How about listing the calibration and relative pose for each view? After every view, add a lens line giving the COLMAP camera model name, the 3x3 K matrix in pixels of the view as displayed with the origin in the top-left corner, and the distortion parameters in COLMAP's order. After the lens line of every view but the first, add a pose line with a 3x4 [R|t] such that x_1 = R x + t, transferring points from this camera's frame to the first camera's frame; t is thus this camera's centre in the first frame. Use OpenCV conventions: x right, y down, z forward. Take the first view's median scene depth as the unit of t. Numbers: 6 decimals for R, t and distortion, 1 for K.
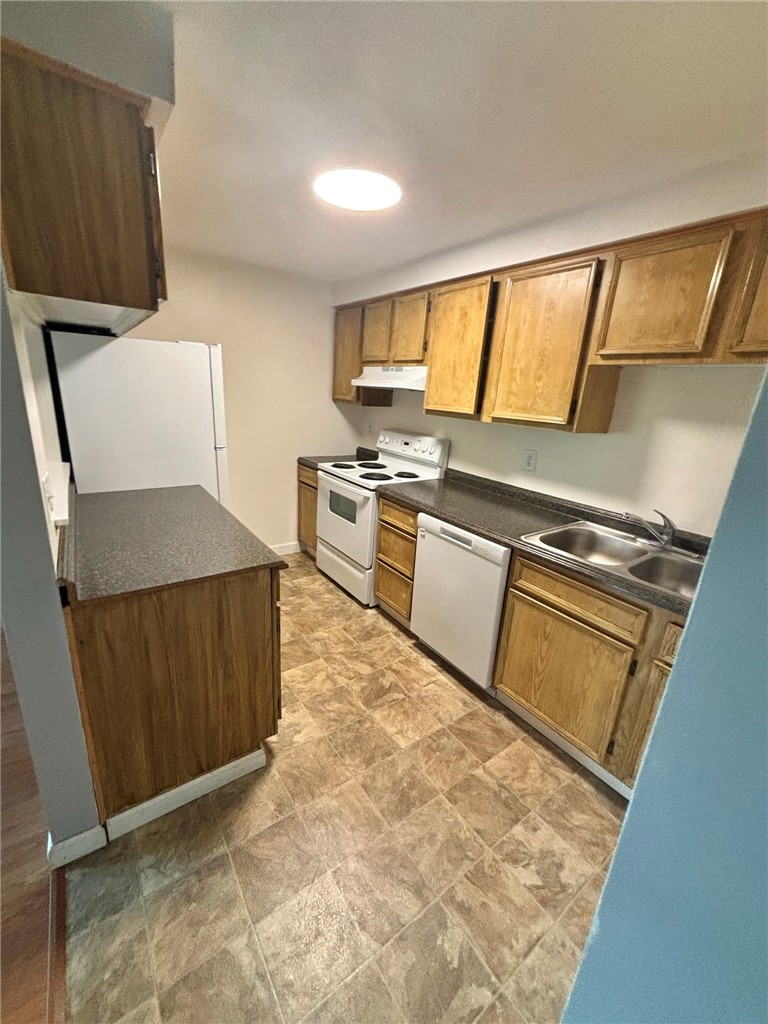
lens RADIAL K [[412.3, 0, 384.5], [0, 412.3, 513.8], [0, 0, 1]] dist [-0.002625, 0.001105]
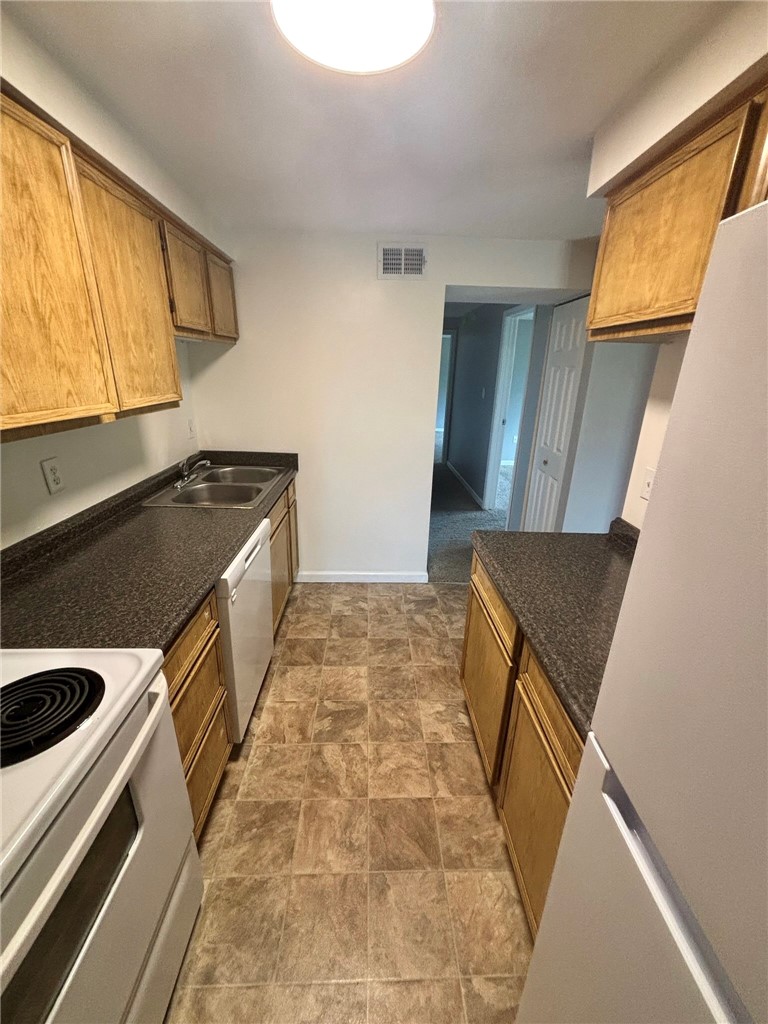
lens RADIAL K [[412.3, 0, 385.3], [0, 412.3, 512.4], [0, 0, 1]] dist [-0.002625, 0.001105]
pose [[-0.828402, -0.260866, 0.495681, -0.452748], [0.088686, 0.812685, 0.575914, -0.475566], [-0.553069, 0.521048, -0.650095, 1.392798]]
